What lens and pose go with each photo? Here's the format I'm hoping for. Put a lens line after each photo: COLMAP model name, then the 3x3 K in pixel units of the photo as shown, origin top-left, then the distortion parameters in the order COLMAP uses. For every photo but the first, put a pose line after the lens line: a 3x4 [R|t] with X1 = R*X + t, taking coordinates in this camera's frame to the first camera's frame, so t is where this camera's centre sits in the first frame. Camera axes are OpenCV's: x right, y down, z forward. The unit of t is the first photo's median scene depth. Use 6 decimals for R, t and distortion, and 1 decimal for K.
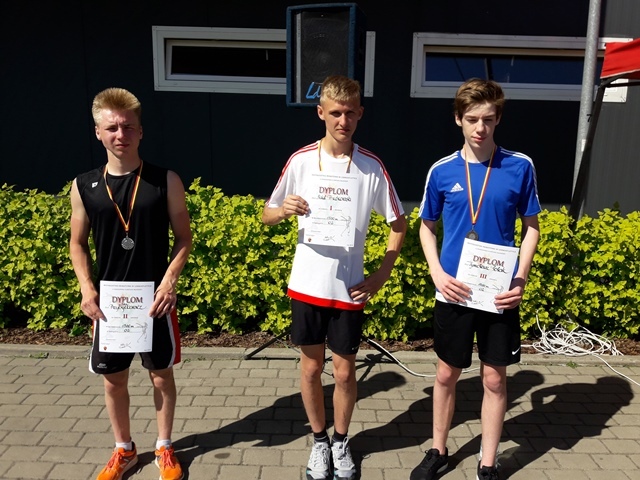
lens RADIAL K [[463.2, 0, 320.0], [0, 463.2, 240.0], [0, 0, 1]] dist [-0.043443, 0.000113]
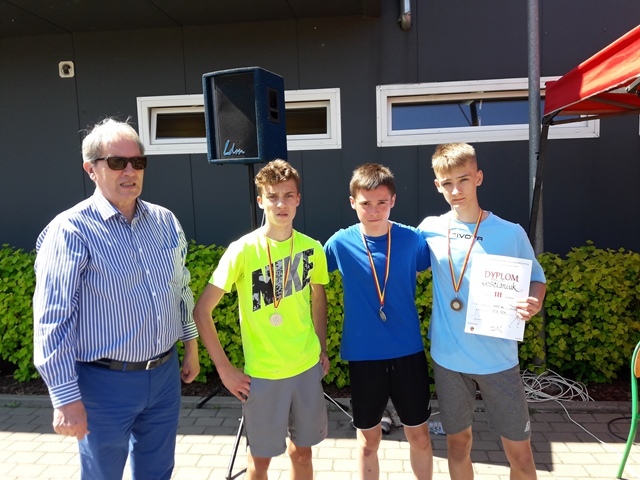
lens RADIAL K [[463.2, 0, 320.0], [0, 463.2, 240.0], [0, 0, 1]] dist [-0.043443, 0.000113]
pose [[0.994763, -0.041086, -0.093588, 0.196858], [0.030471, 0.993223, -0.112159, 0.011571], [0.097562, 0.108720, 0.989273, -0.014236]]
